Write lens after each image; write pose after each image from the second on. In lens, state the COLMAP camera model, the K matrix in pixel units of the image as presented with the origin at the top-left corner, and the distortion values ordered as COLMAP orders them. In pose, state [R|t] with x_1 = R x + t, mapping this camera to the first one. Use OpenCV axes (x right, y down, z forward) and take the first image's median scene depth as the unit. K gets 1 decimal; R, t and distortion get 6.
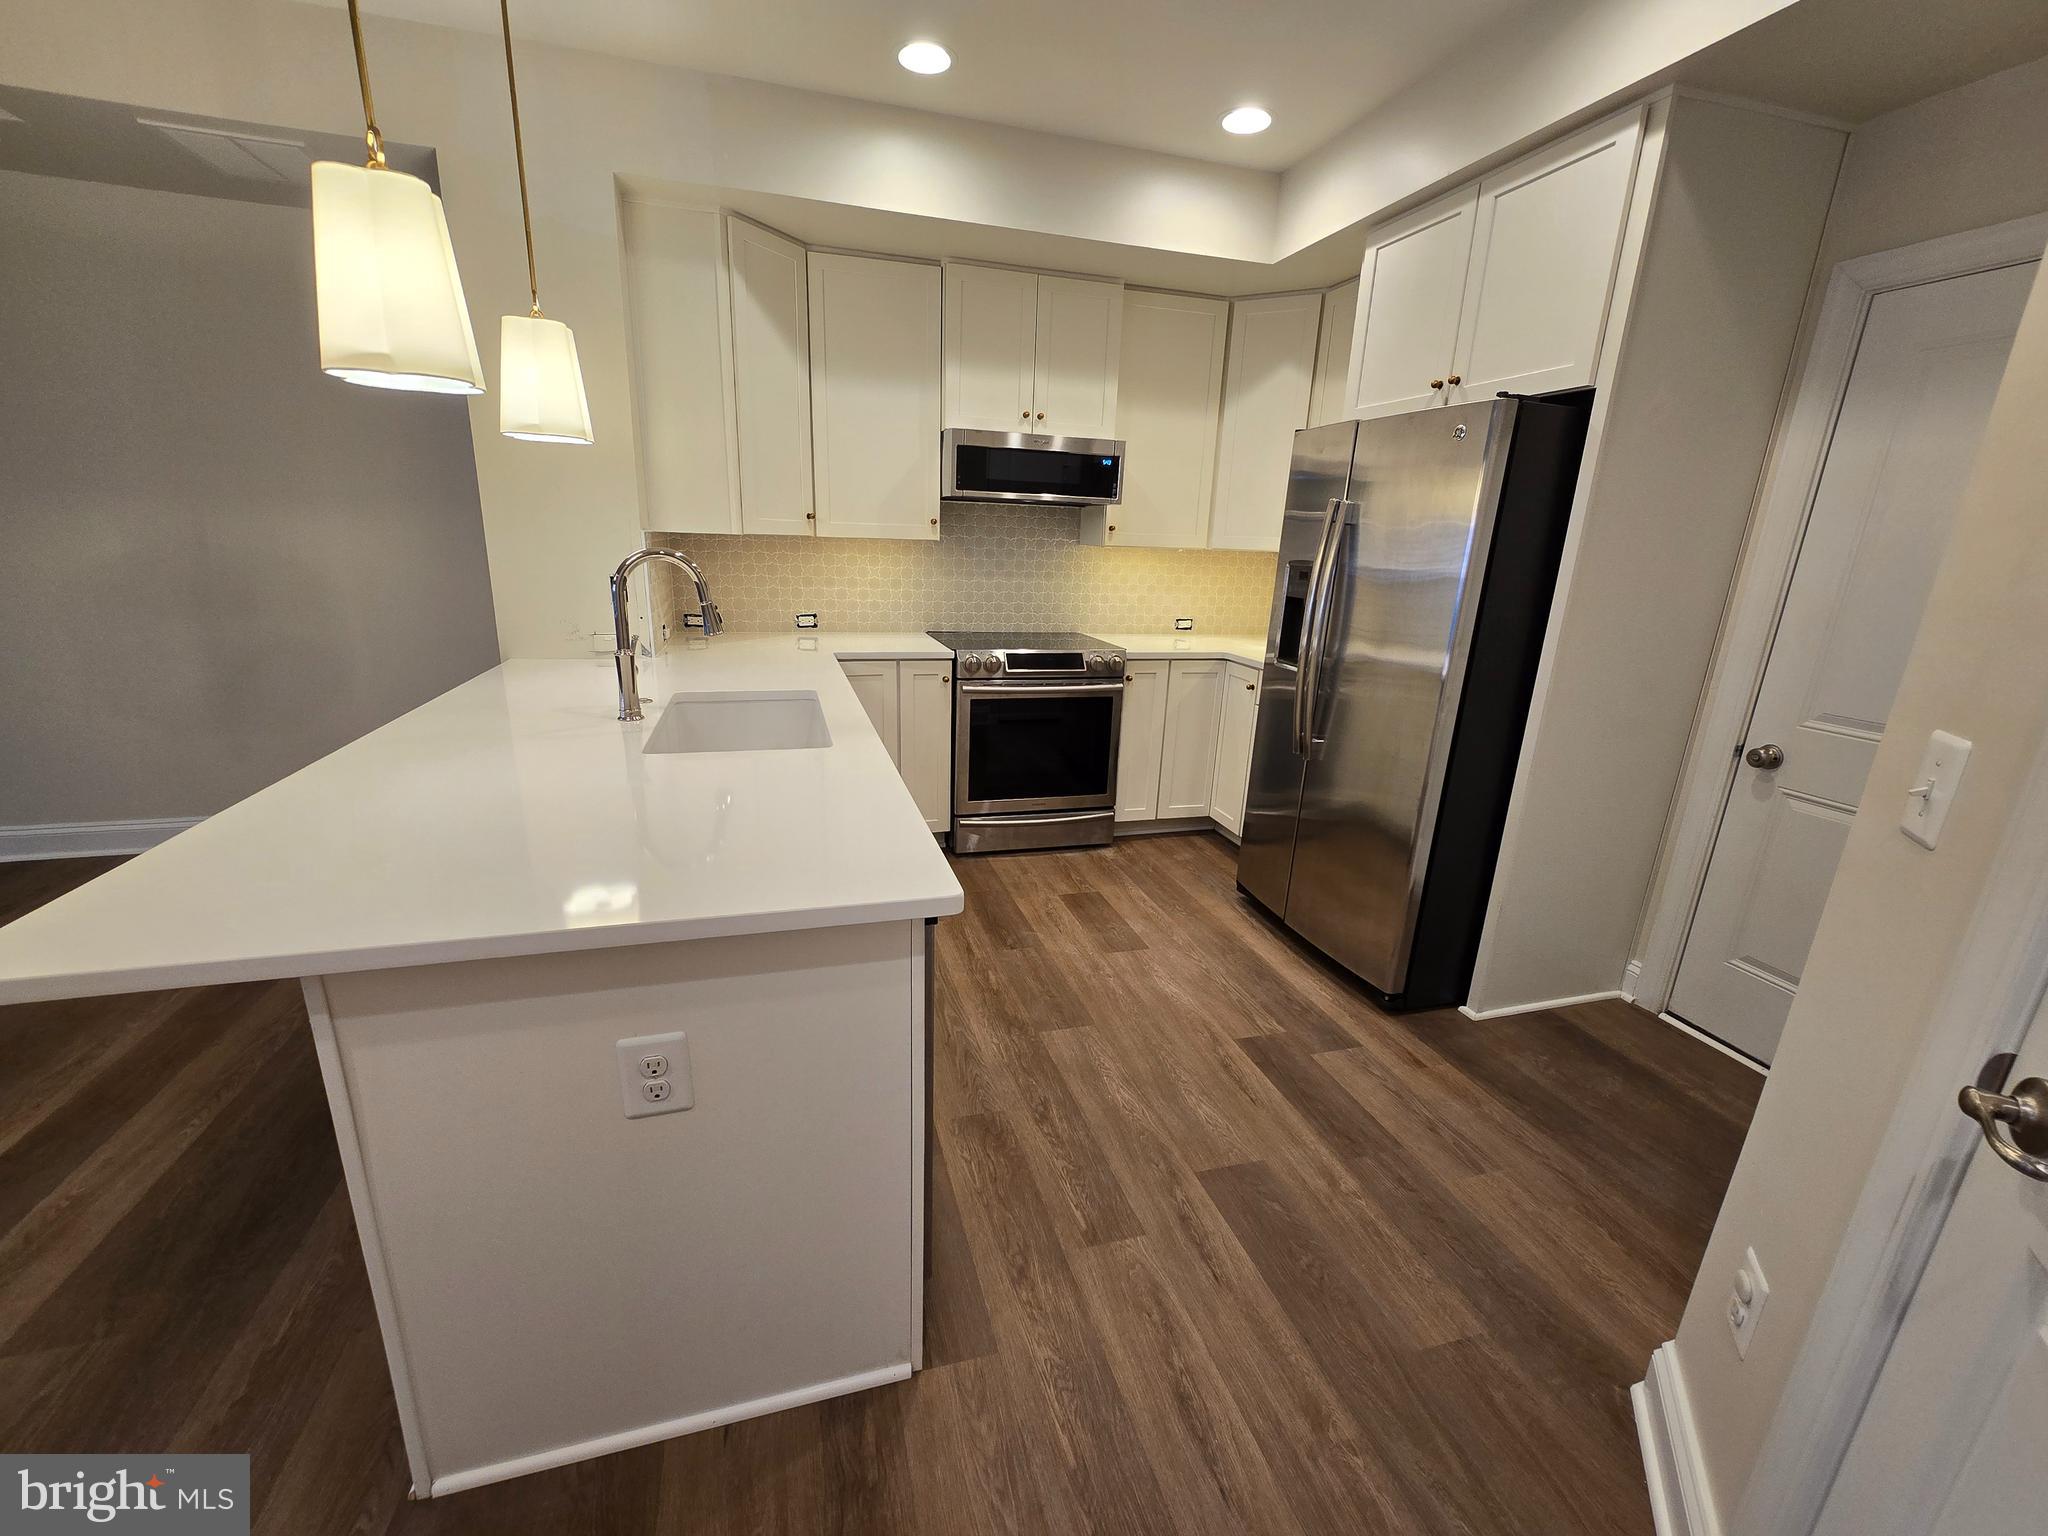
lens RADIAL K [[826.3, 0, 1008.6], [0, 826.3, 769.7], [0, 0, 1]] dist [0.001310, -0.000078]
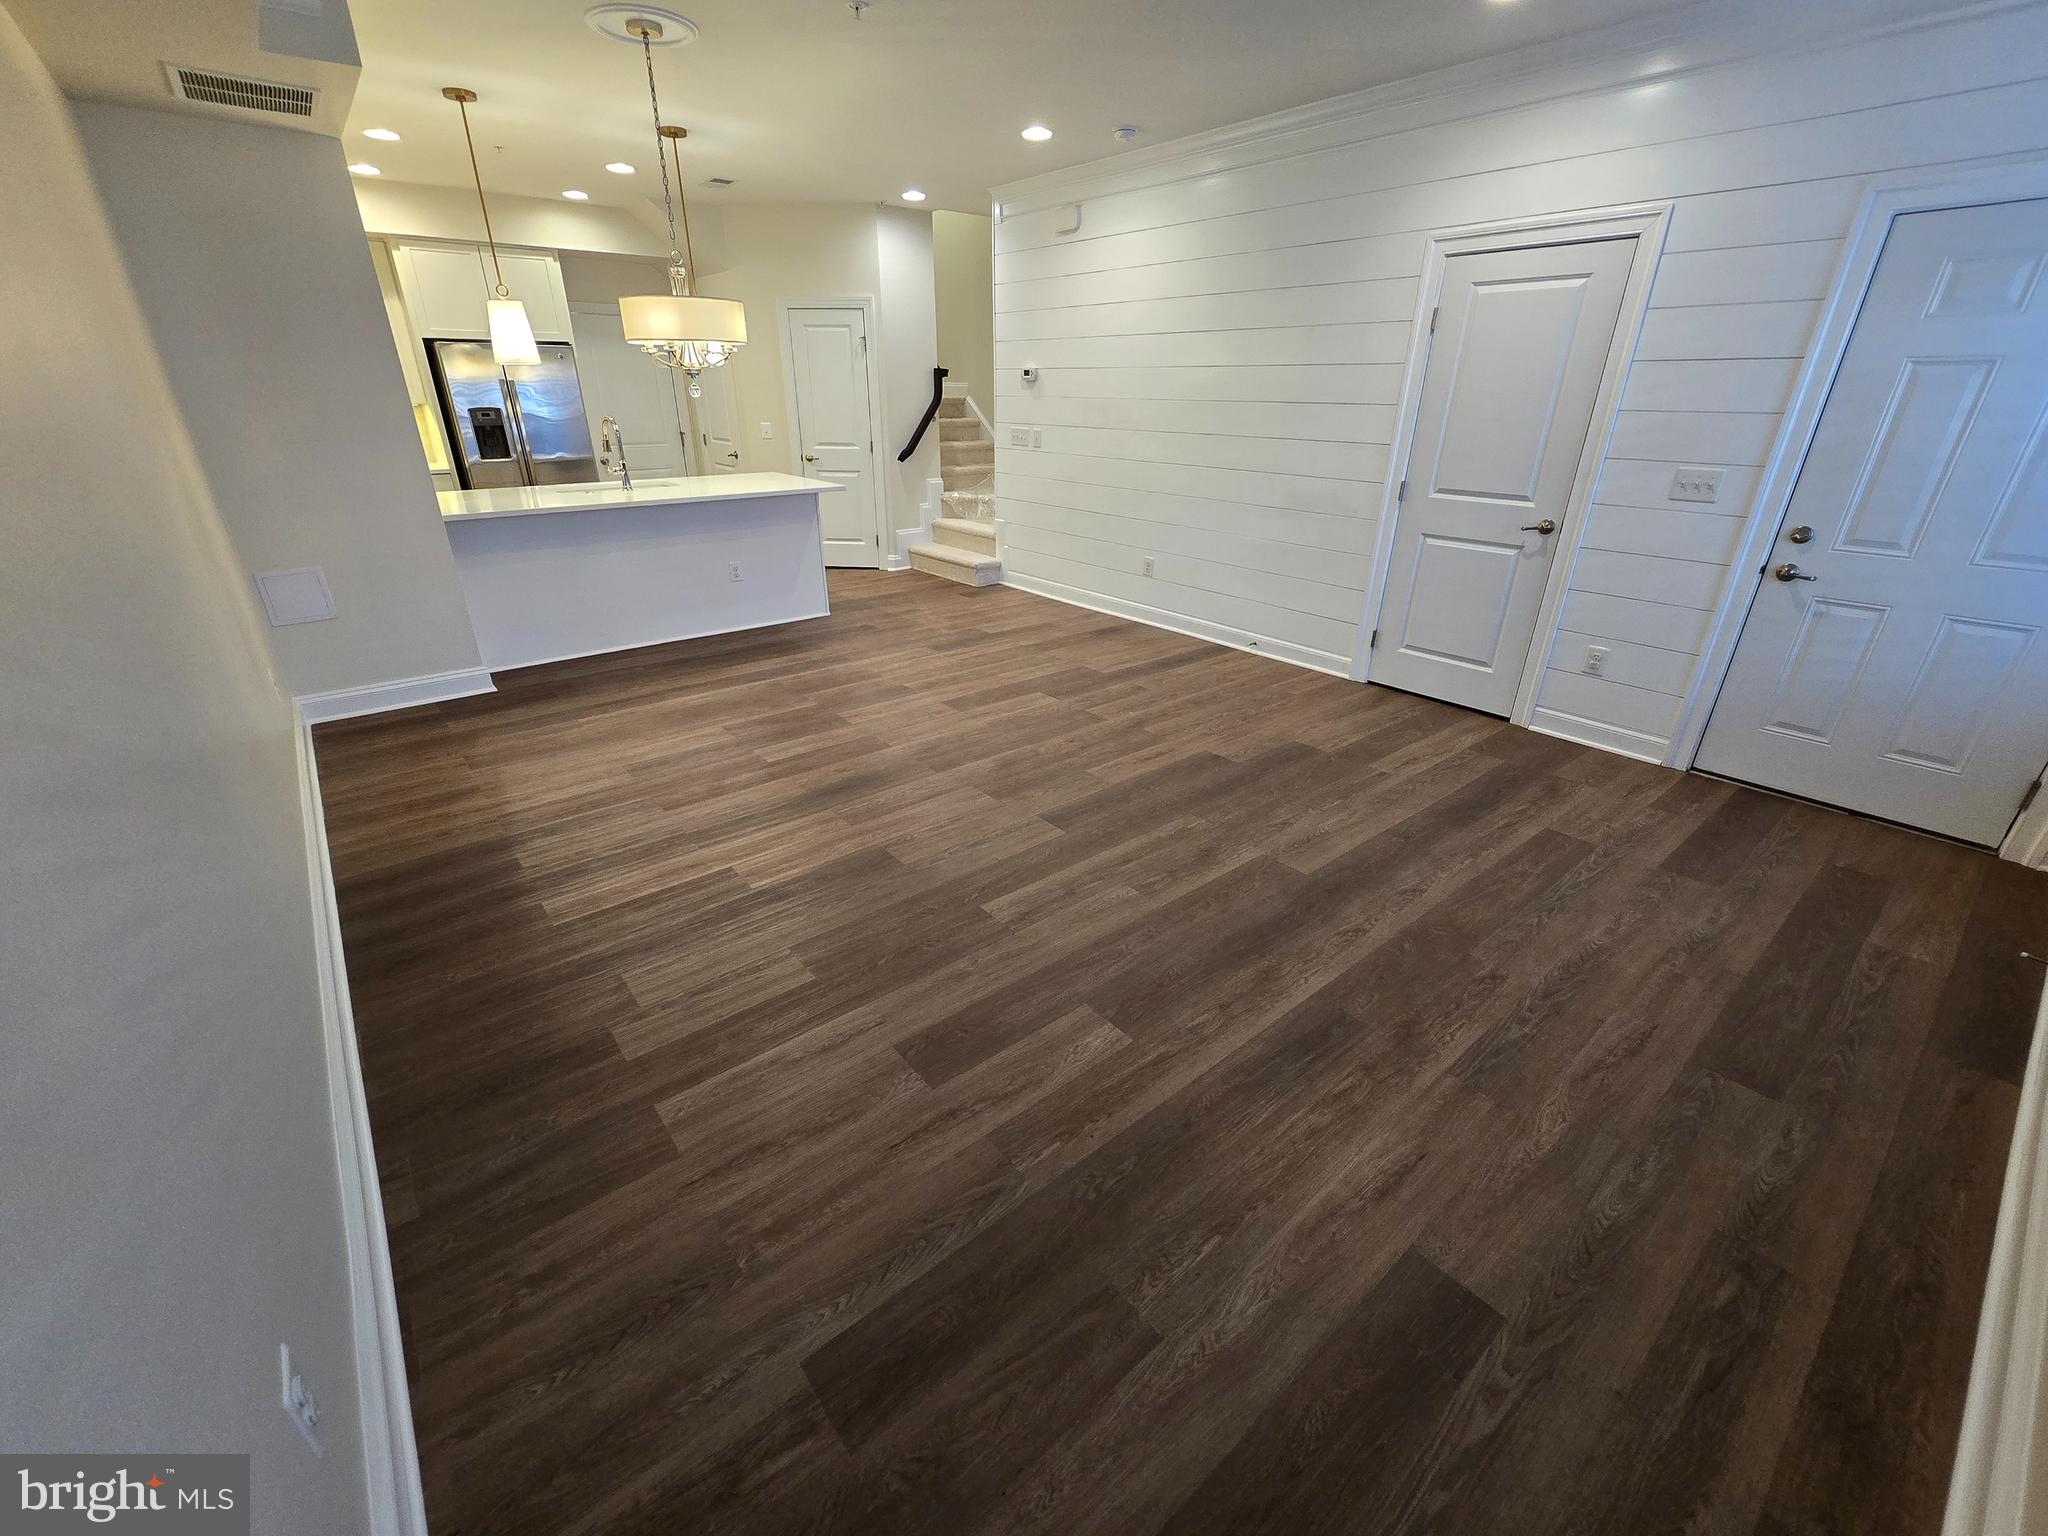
lens RADIAL K [[845.2, 0, 1012.4], [0, 845.2, 768.8], [0, 0, 1]] dist [0.001755, -0.000170]
pose [[-0.387019, -0.415635, 0.823082, -2.862102], [0.237421, 0.817626, 0.524517, -0.375591], [-0.890981, 0.398415, -0.217756, 0.754803]]
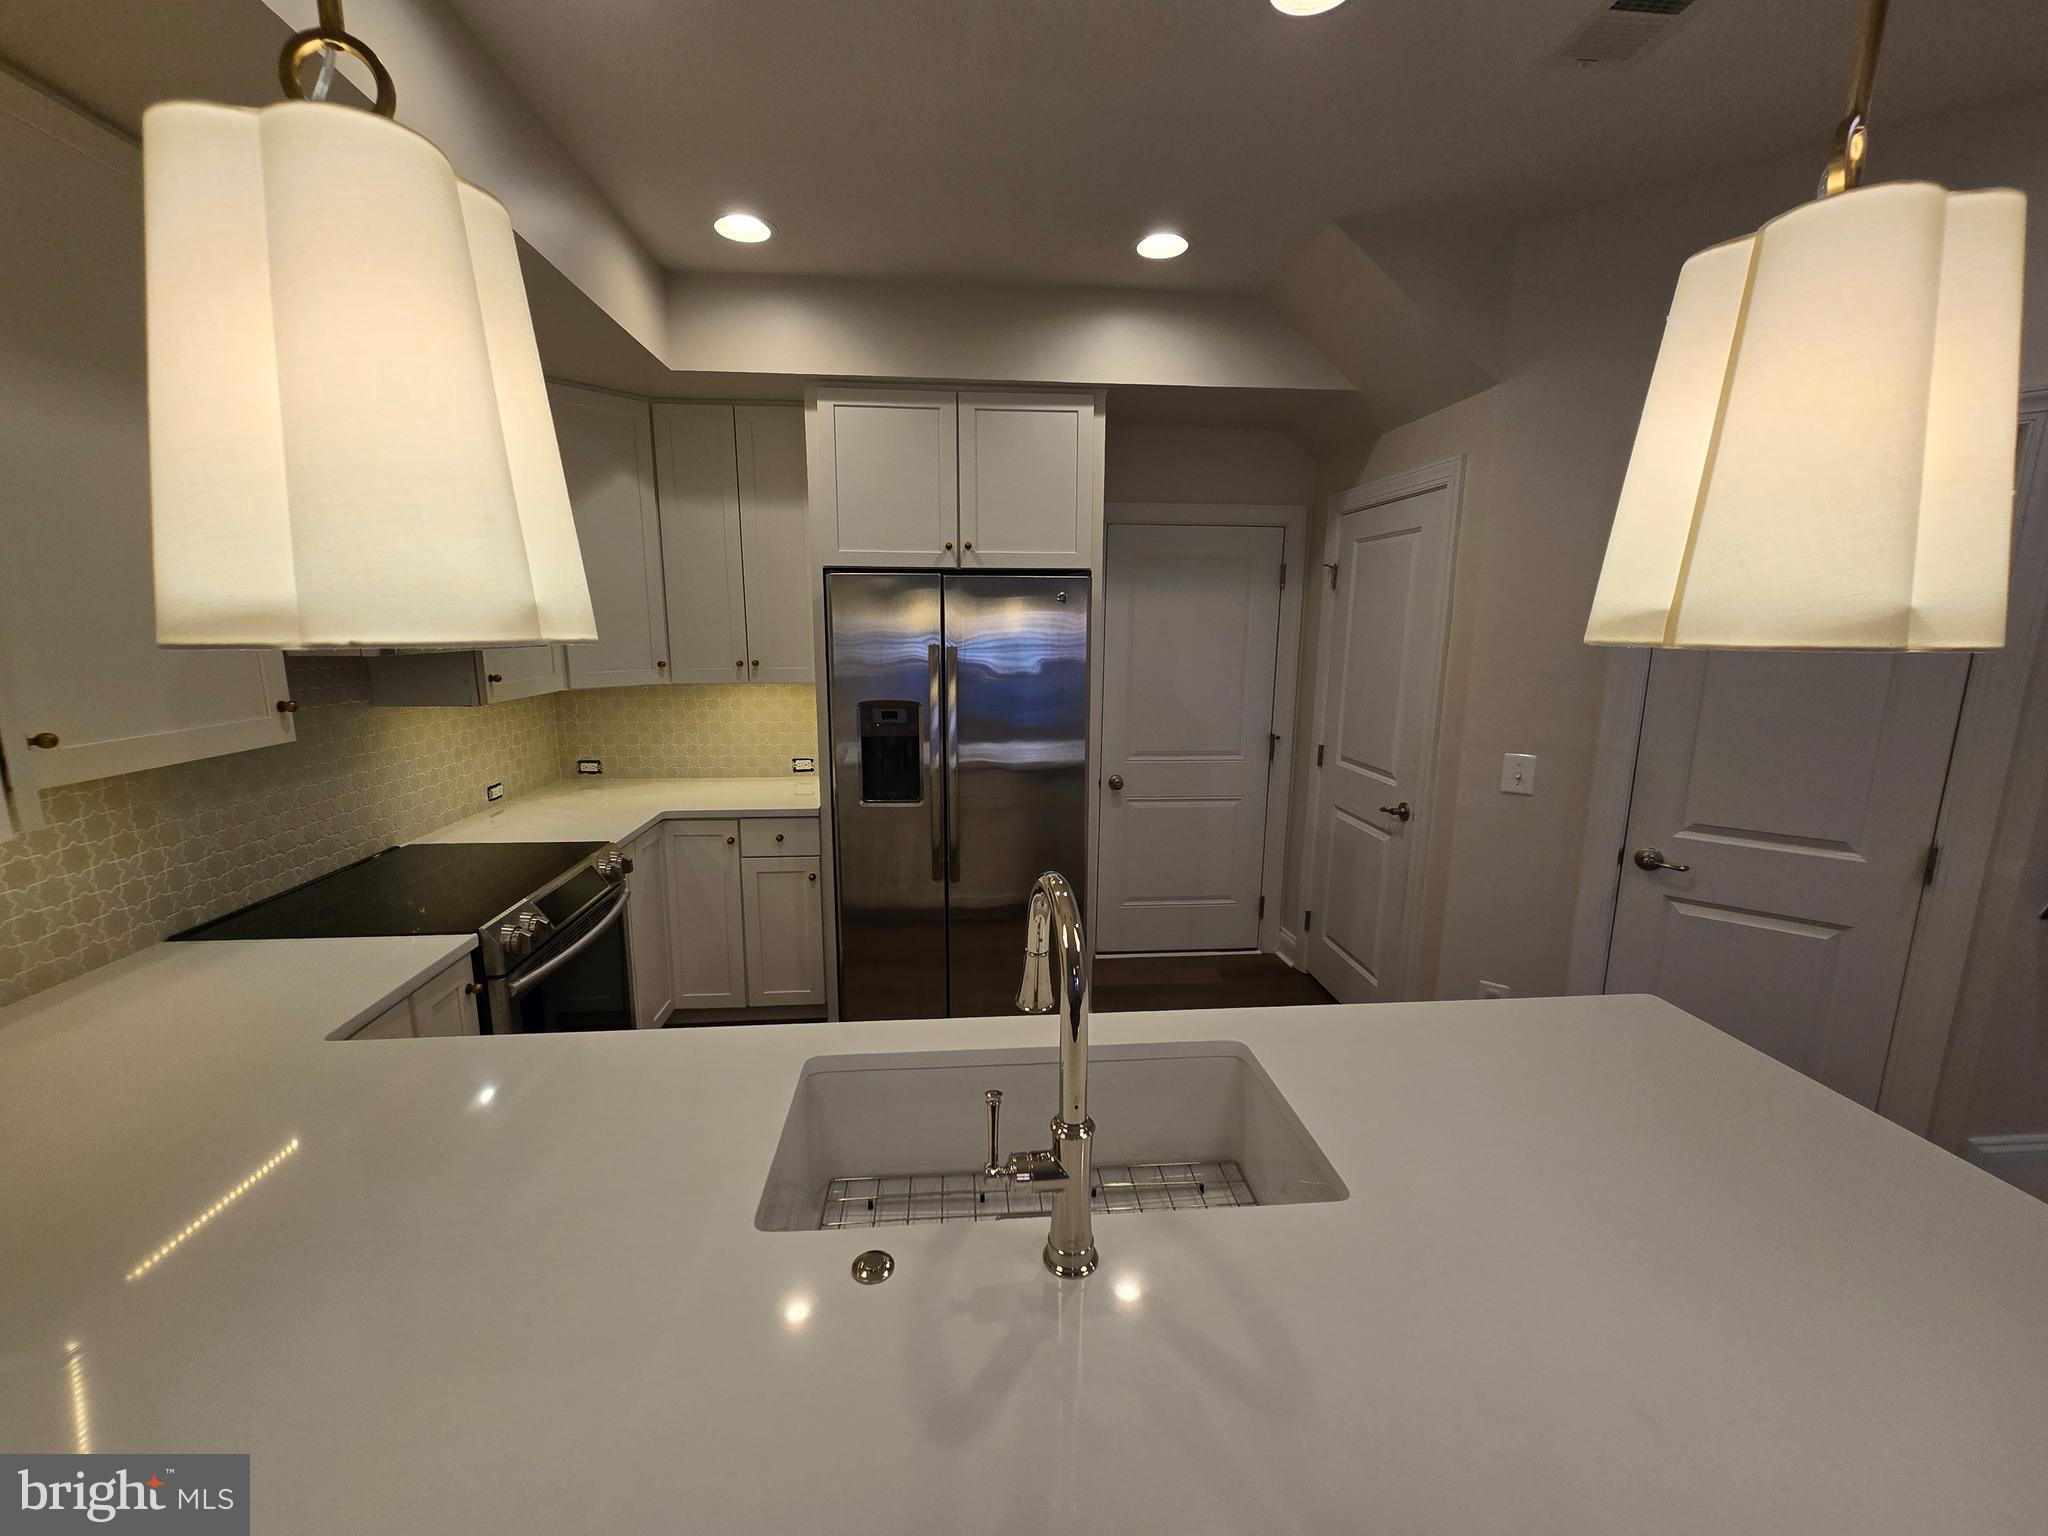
lens RADIAL K [[835.8, 0, 1019.1], [0, 835.8, 777.2], [0, 0, 1]] dist [0.002199, -0.000310]
pose [[0.193529, -0.212873, 0.957722, -0.735619], [0.272217, 0.949500, 0.156038, -0.336952], [-0.942573, 0.230510, 0.241703, 0.749746]]
